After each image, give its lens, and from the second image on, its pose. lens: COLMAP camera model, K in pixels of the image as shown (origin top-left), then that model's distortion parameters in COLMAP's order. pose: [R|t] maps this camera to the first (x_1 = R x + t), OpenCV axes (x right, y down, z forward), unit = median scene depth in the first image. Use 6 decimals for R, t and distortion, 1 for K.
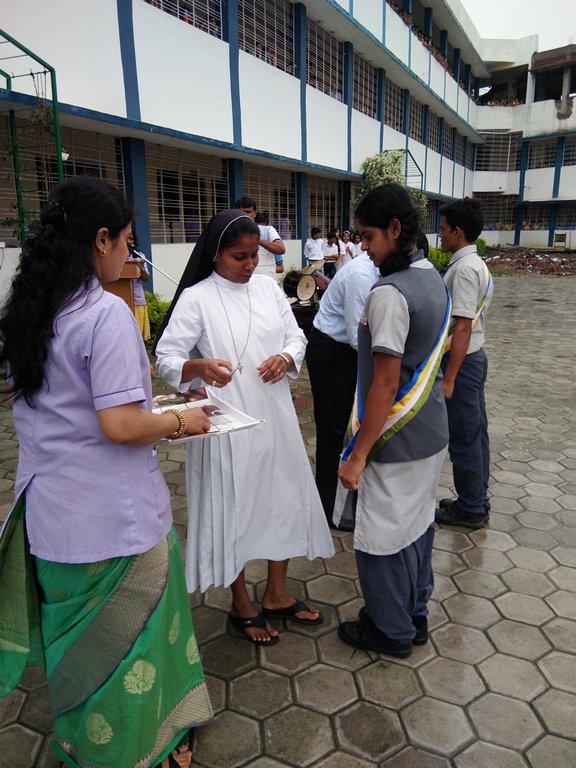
lens RADIAL K [[606.0, 0, 289.7], [0, 606.0, 383.6], [0, 0, 1]] dist [0.082767, -0.121600]
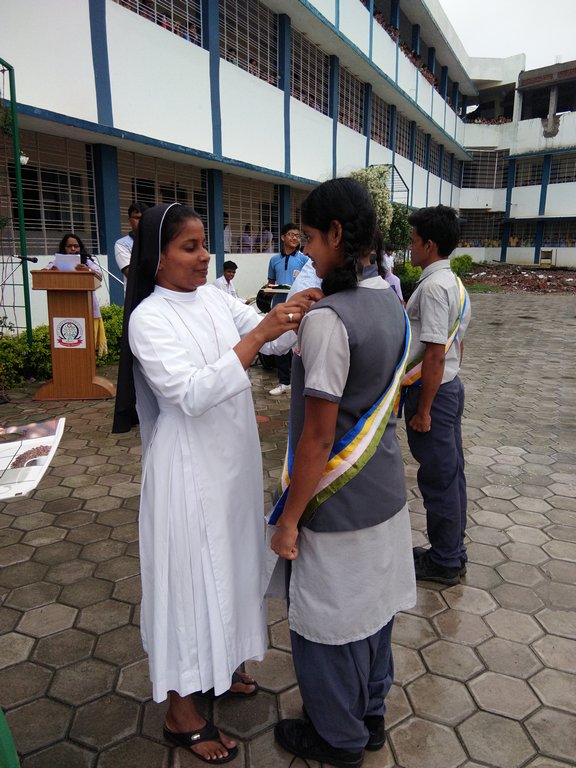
lens RADIAL K [[605.3, 0, 289.1], [0, 605.3, 376.7], [0, 0, 1]] dist [0.096590, -0.121986]
pose [[0.999775, 0.011806, 0.017639, 0.028280], [-0.011242, 0.999433, -0.031734, -0.013715], [-0.018003, 0.031528, 0.999341, 0.062539]]
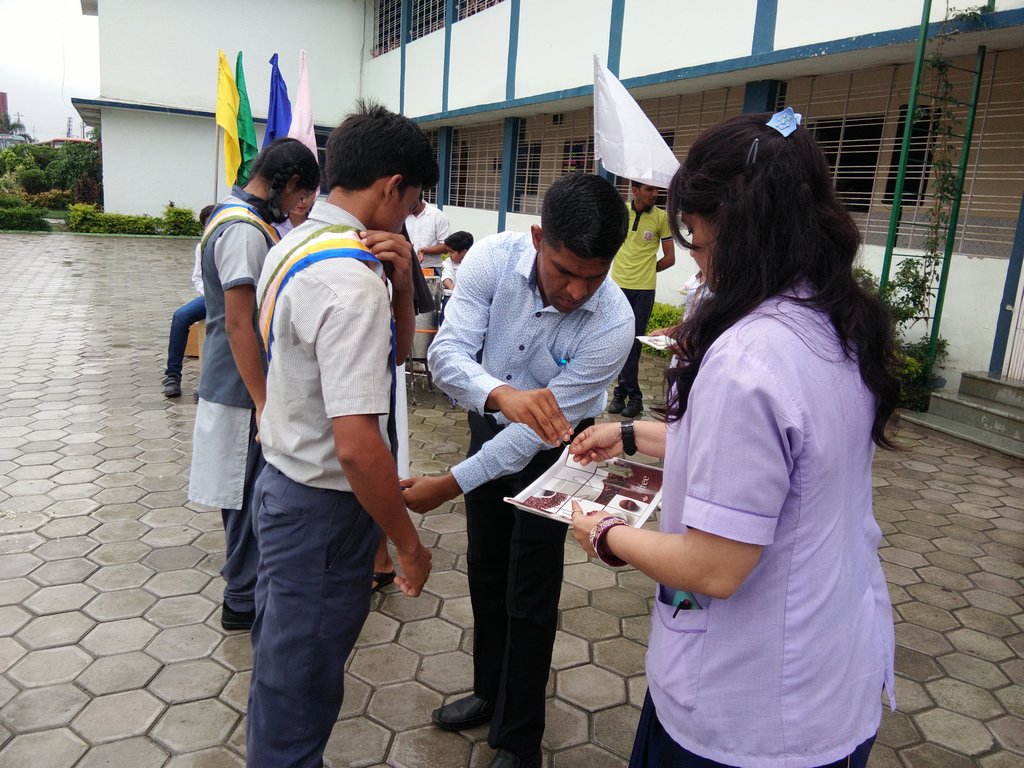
lens RADIAL K [[797.5, 0, 508.2], [0, 797.5, 377.6], [0, 0, 1]] dist [0.096635, -0.126254]
pose [[-0.641663, 0.118337, -0.757802, 0.293173], [-0.268495, 0.890852, 0.366460, -0.162184], [0.718456, 0.438610, -0.539854, 0.645022]]
